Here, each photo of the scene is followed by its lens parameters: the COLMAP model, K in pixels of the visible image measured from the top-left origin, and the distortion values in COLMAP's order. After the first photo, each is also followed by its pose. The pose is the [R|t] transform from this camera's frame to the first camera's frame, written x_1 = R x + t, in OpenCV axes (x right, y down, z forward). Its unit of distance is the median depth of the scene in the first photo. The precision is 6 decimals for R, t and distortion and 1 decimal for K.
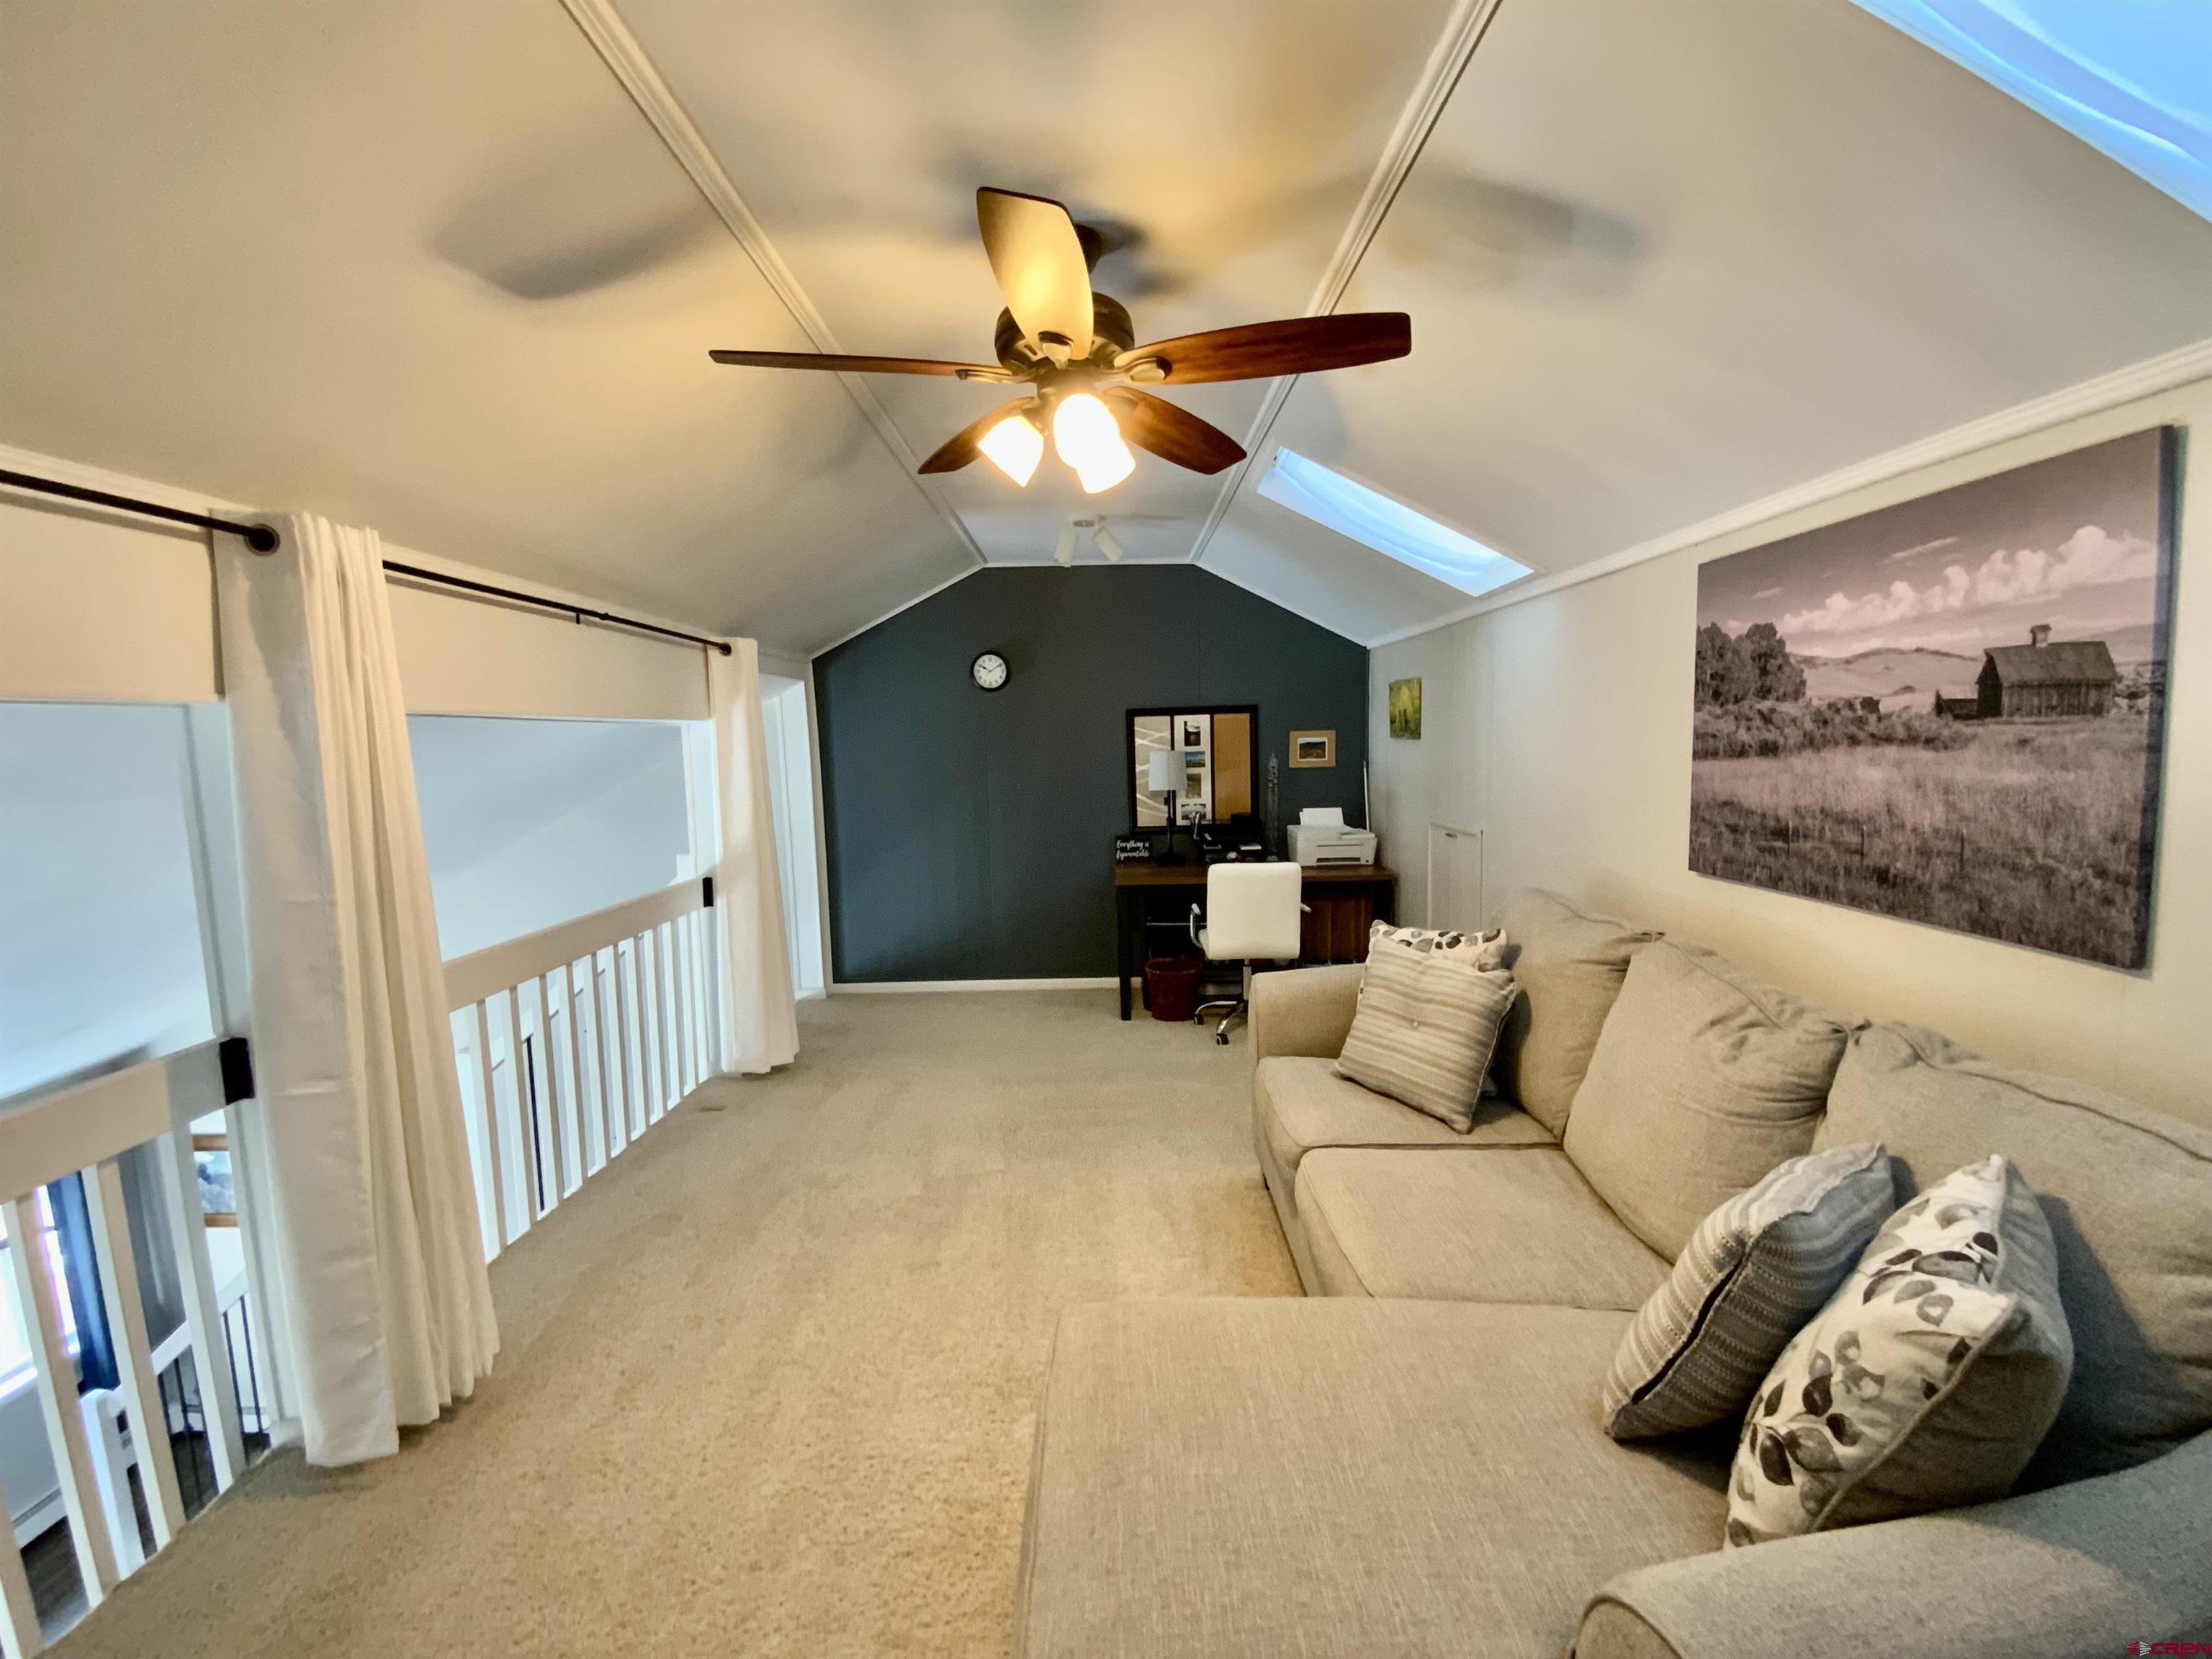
lens RADIAL K [[895.8, 0, 1105.6], [0, 895.8, 843.0], [0, 0, 1]] dist [0.013830, -0.012385]
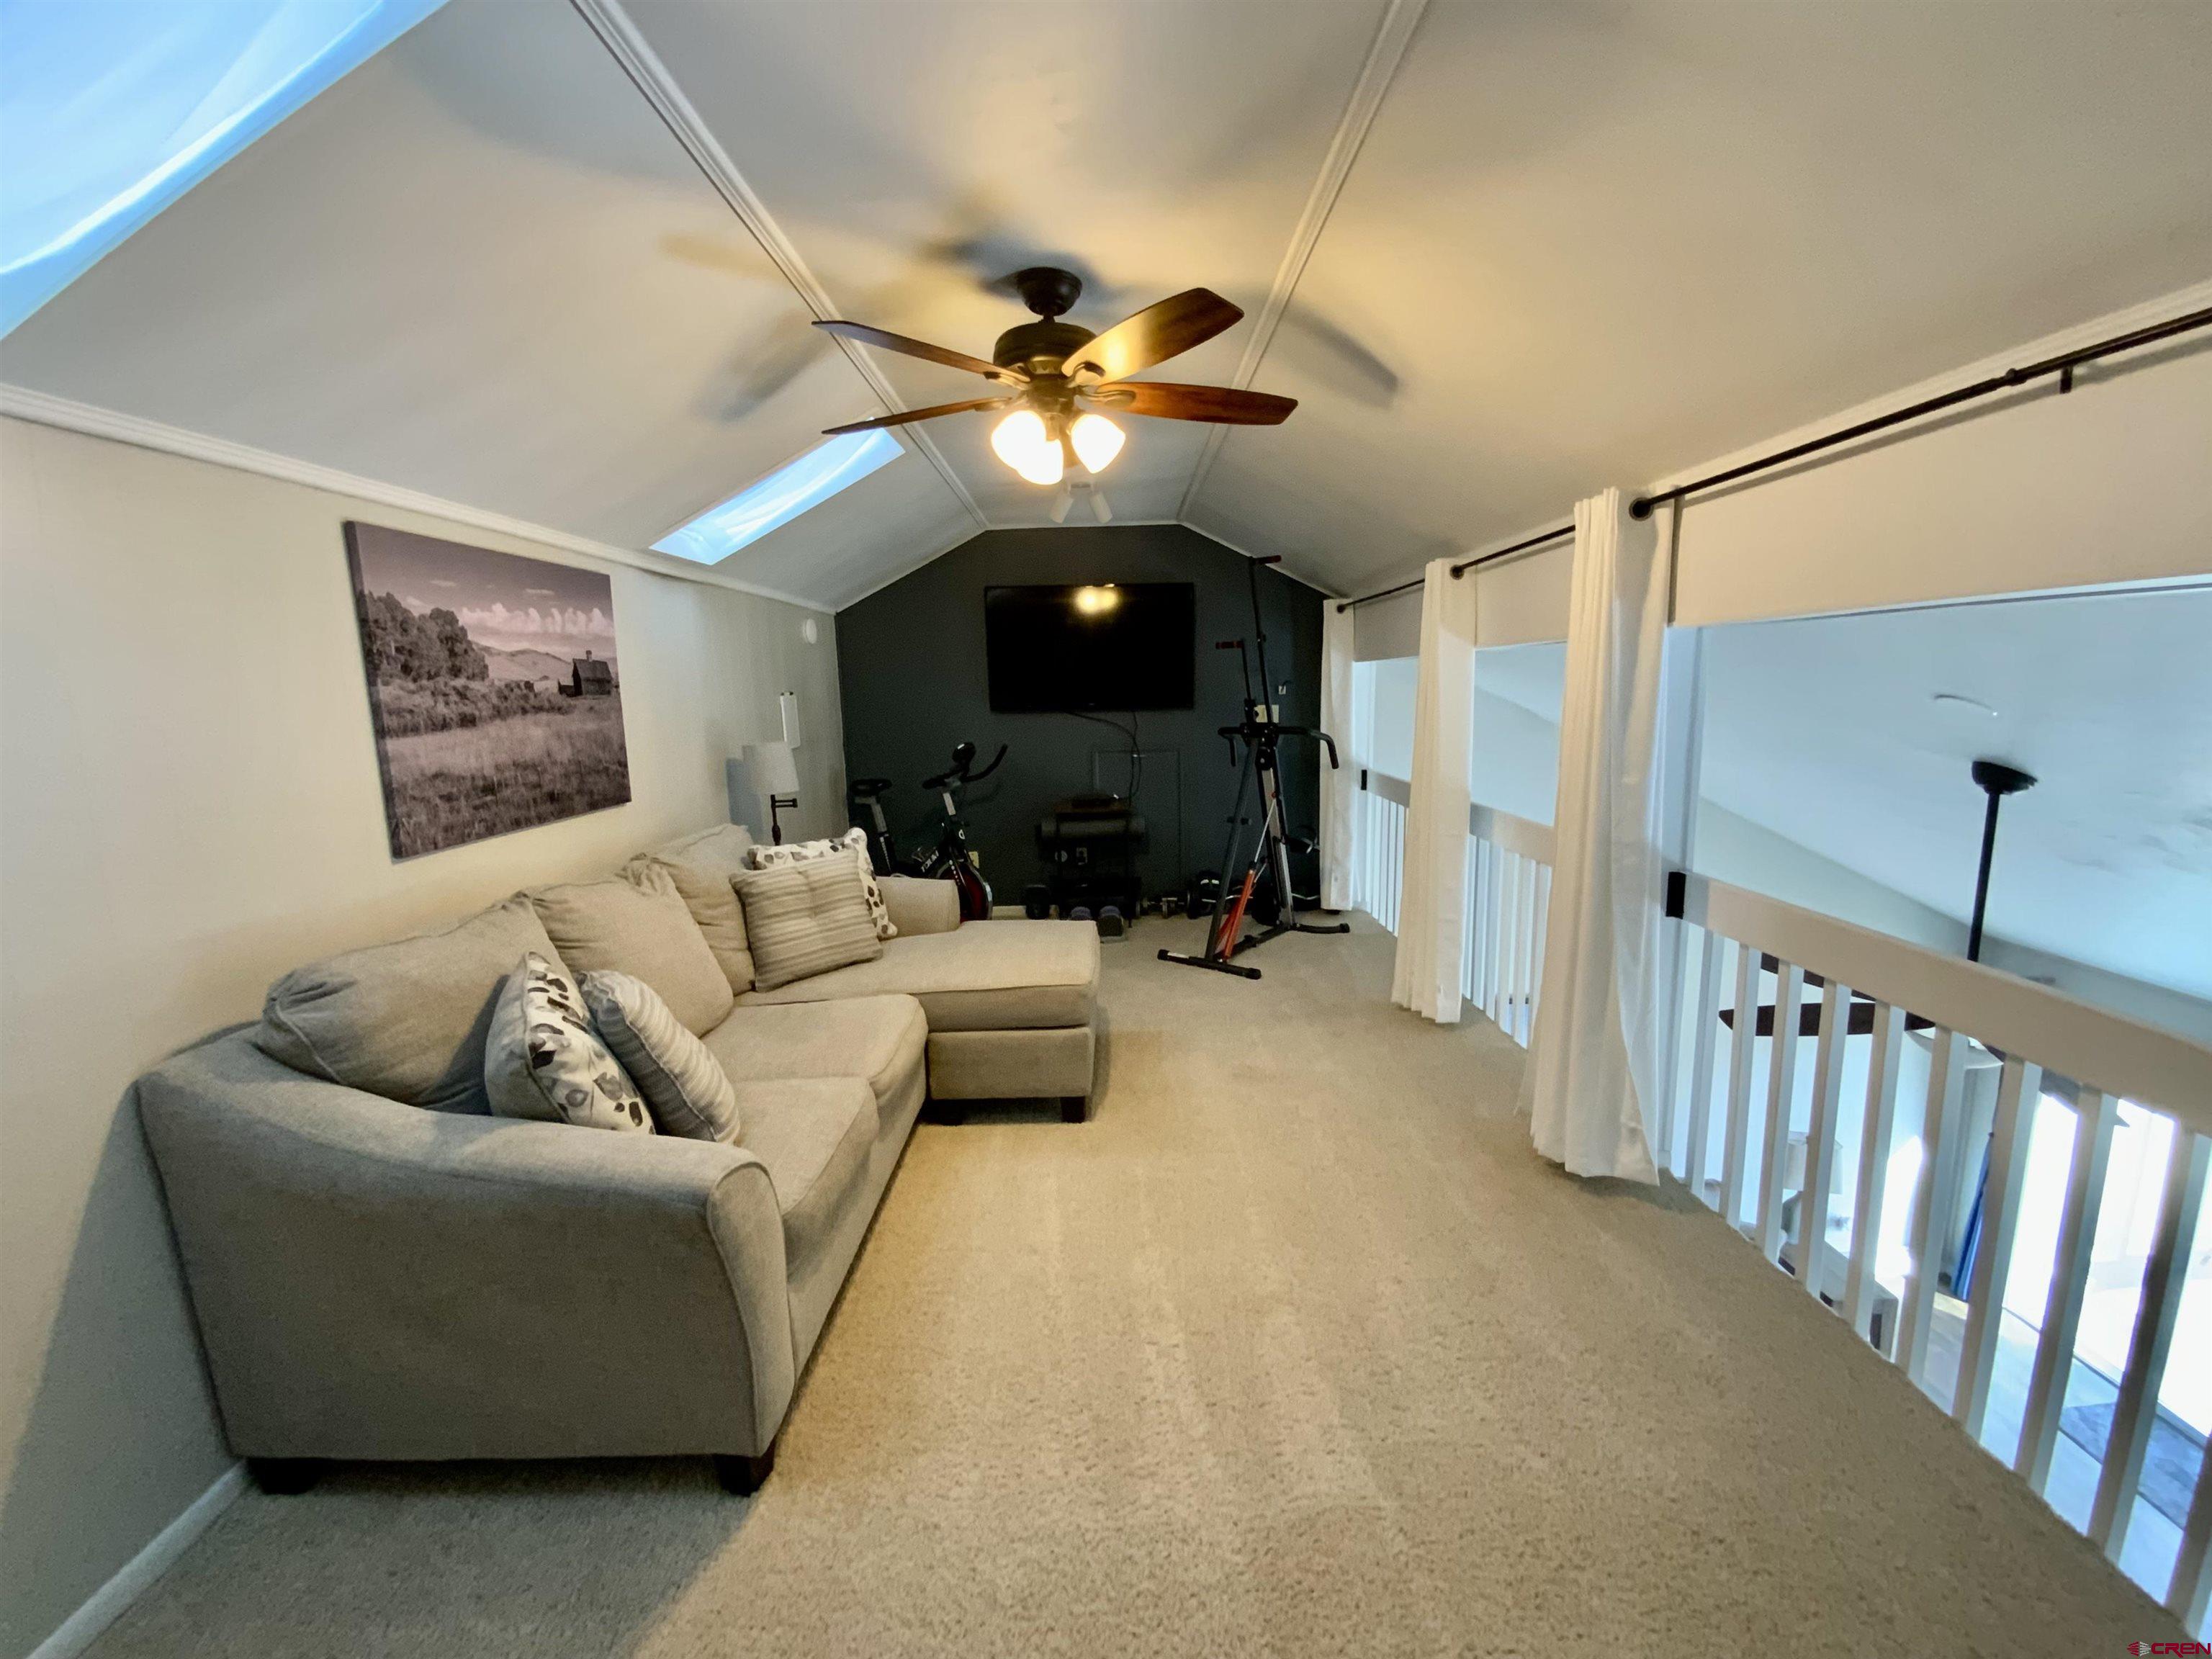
lens RADIAL K [[895.8, 0, 1111.8], [0, 895.8, 837.4], [0, 0, 1]] dist [0.013830, -0.012385]
pose [[-0.998831, 0.048245, 0.002934, -0.099576], [0.047142, 0.959002, 0.279450, -0.258650], [0.010668, 0.279262, -0.960156, 2.283696]]
